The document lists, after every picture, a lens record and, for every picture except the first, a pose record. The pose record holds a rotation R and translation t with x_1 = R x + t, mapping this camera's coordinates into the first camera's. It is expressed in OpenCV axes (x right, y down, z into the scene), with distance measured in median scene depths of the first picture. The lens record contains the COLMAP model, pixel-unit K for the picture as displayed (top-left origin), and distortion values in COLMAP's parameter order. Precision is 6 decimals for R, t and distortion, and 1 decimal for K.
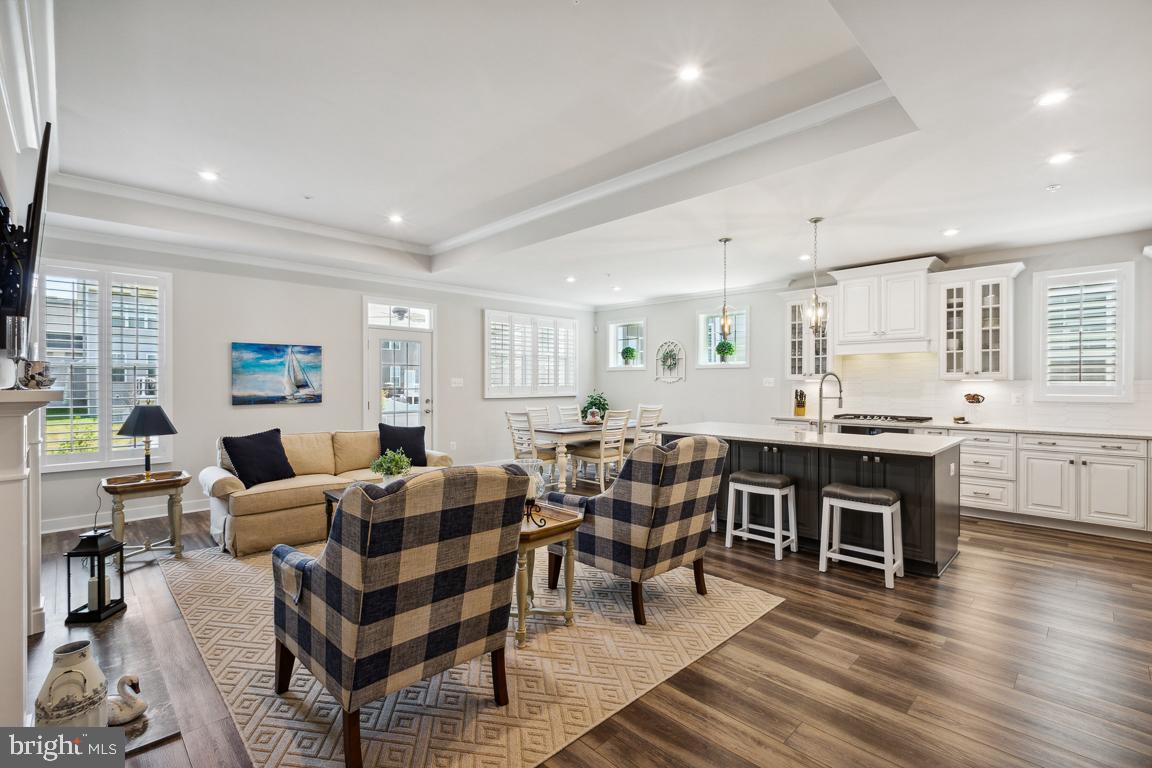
lens RADIAL K [[517.9, 0, 575.9], [0, 517.9, 383.1], [0, 0, 1]] dist [-0.000664, -0.000492]
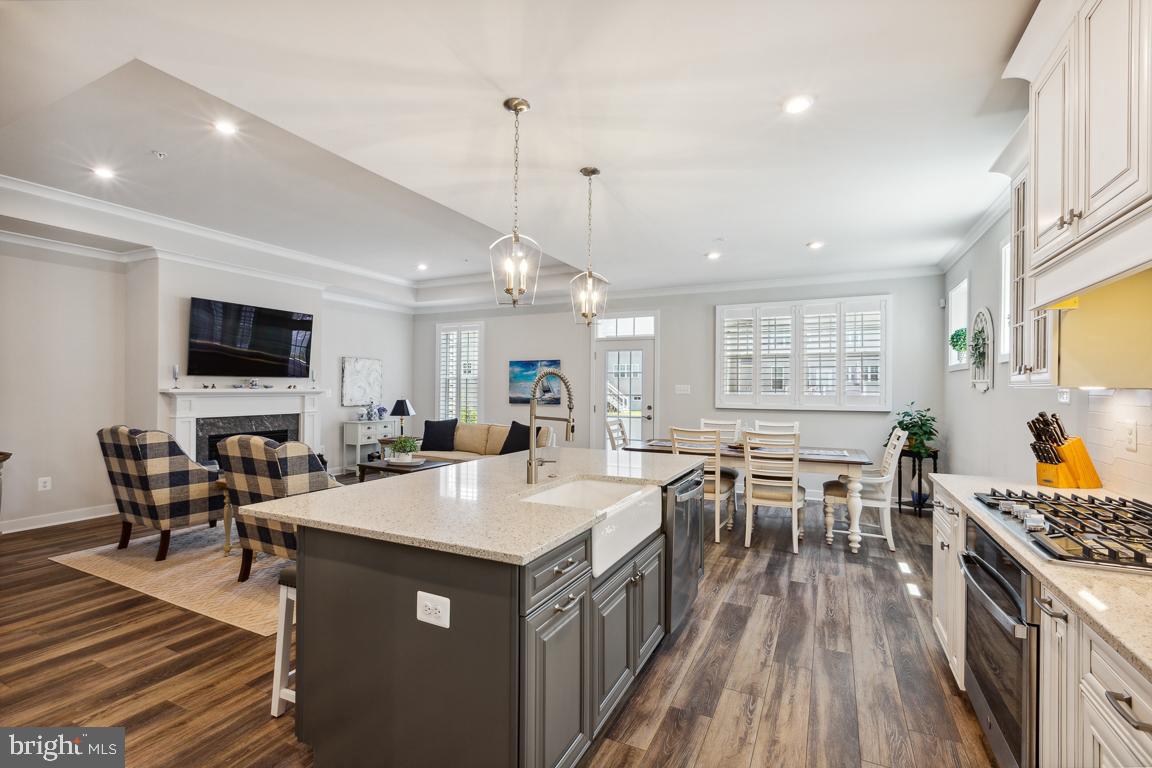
lens RADIAL K [[517.9, 0, 576.1], [0, 517.9, 383.1], [0, 0, 1]] dist [-0.000664, -0.000492]
pose [[0.324679, -0.006968, -0.945799, 0.813960], [-0.008508, 0.999911, -0.010288, -0.001765], [0.945786, 0.011387, 0.324591, 0.702945]]
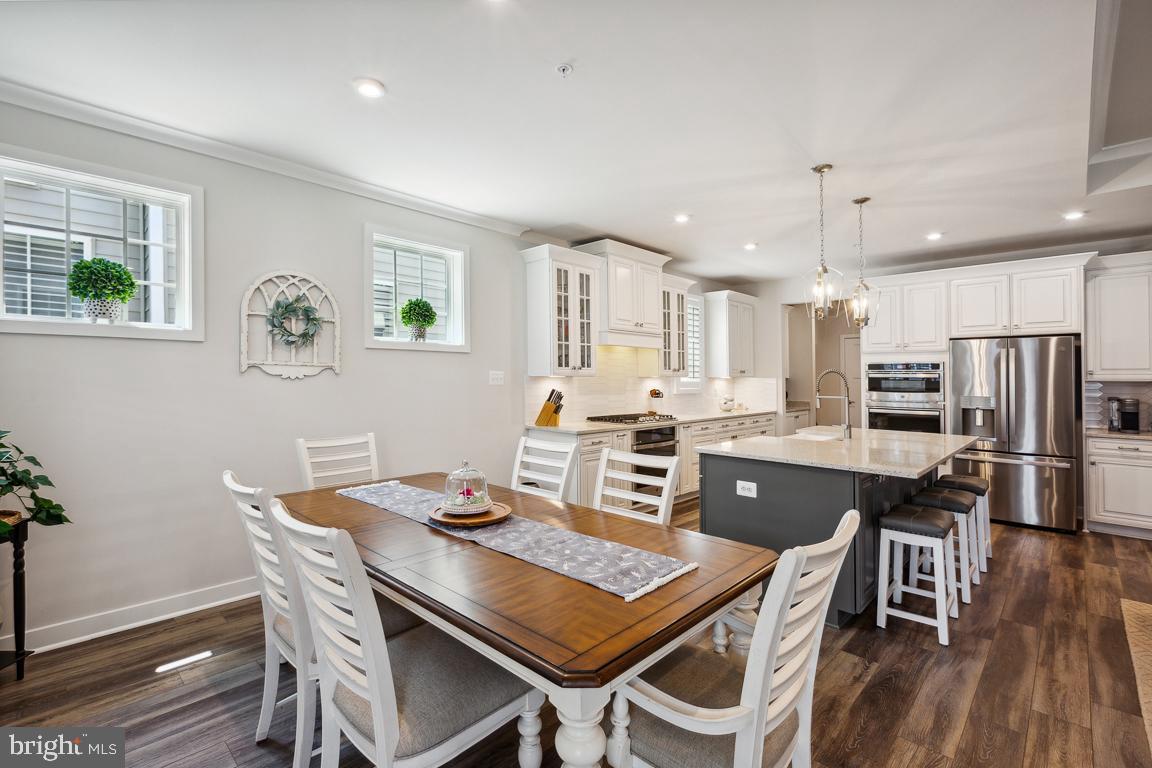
lens RADIAL K [[517.9, 0, 566.0], [0, 517.9, 373.3], [0, 0, 1]] dist [-0.000664, -0.000492]
pose [[-0.015331, 0.007876, 0.999851, -0.338914], [-0.004179, 0.999960, -0.007941, -0.003654], [-0.999874, -0.004300, -0.015298, 1.218243]]
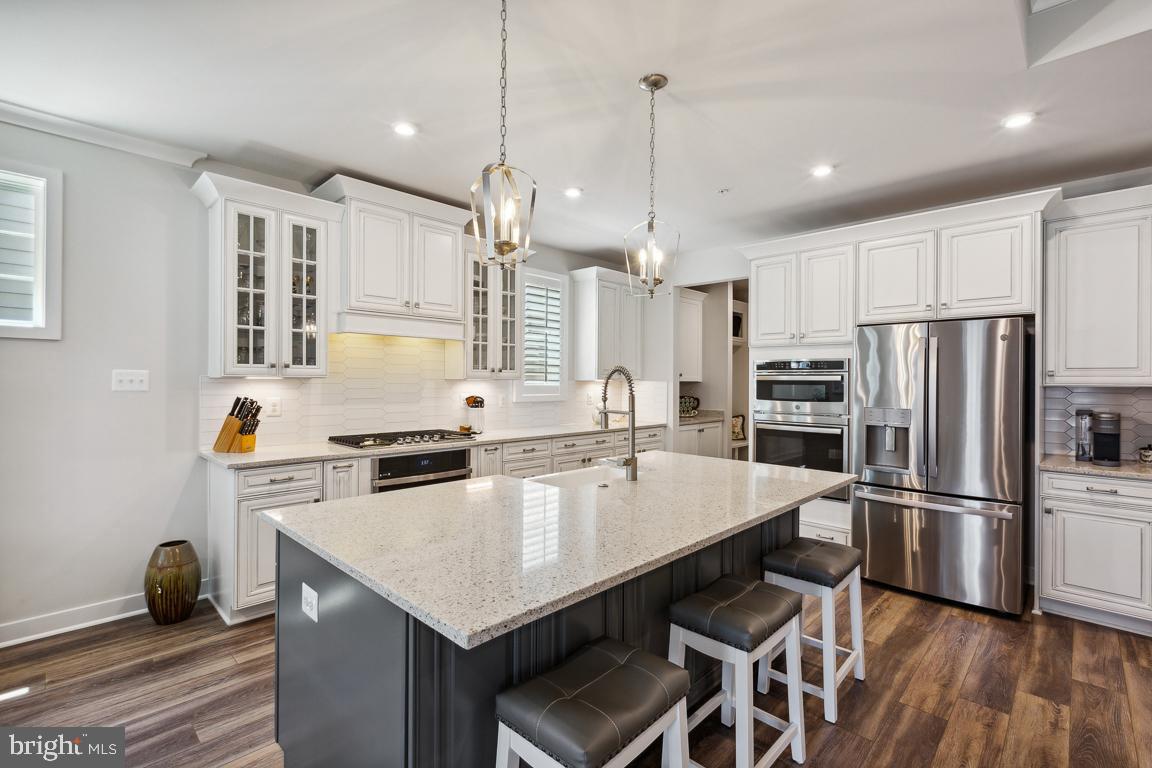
lens RADIAL K [[517.9, 0, 572.1], [0, 517.9, 384.1], [0, 0, 1]] dist [-0.000664, -0.000492]
pose [[-0.015788, -0.006411, 0.999855, -0.054568], [-0.005270, 0.999966, 0.006329, -0.004077], [-0.999861, -0.005170, -0.015821, 0.867366]]
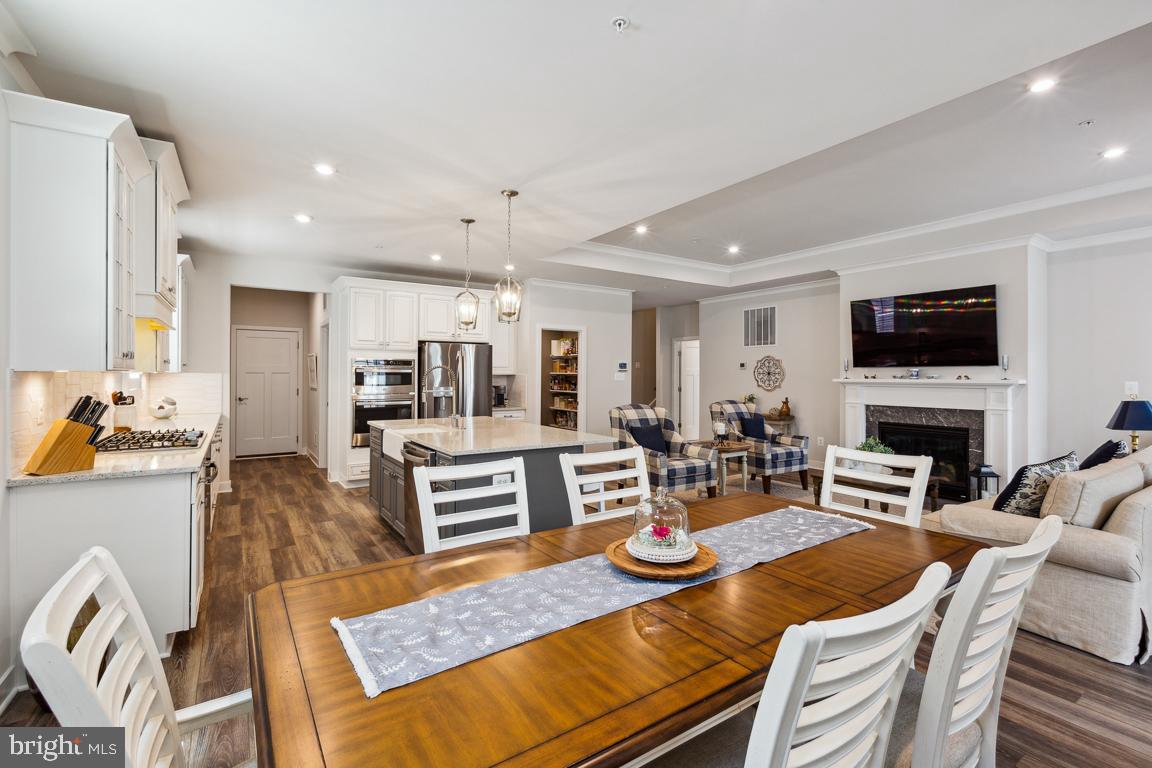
lens RADIAL K [[517.9, 0, 577.9], [0, 517.9, 364.7], [0, 0, 1]] dist [-0.000664, -0.000492]
pose [[-0.980955, 0.000485, 0.194233, 0.034658], [-0.002850, 0.999853, -0.016889, -0.004967], [-0.194213, -0.017121, -0.980810, 1.576371]]
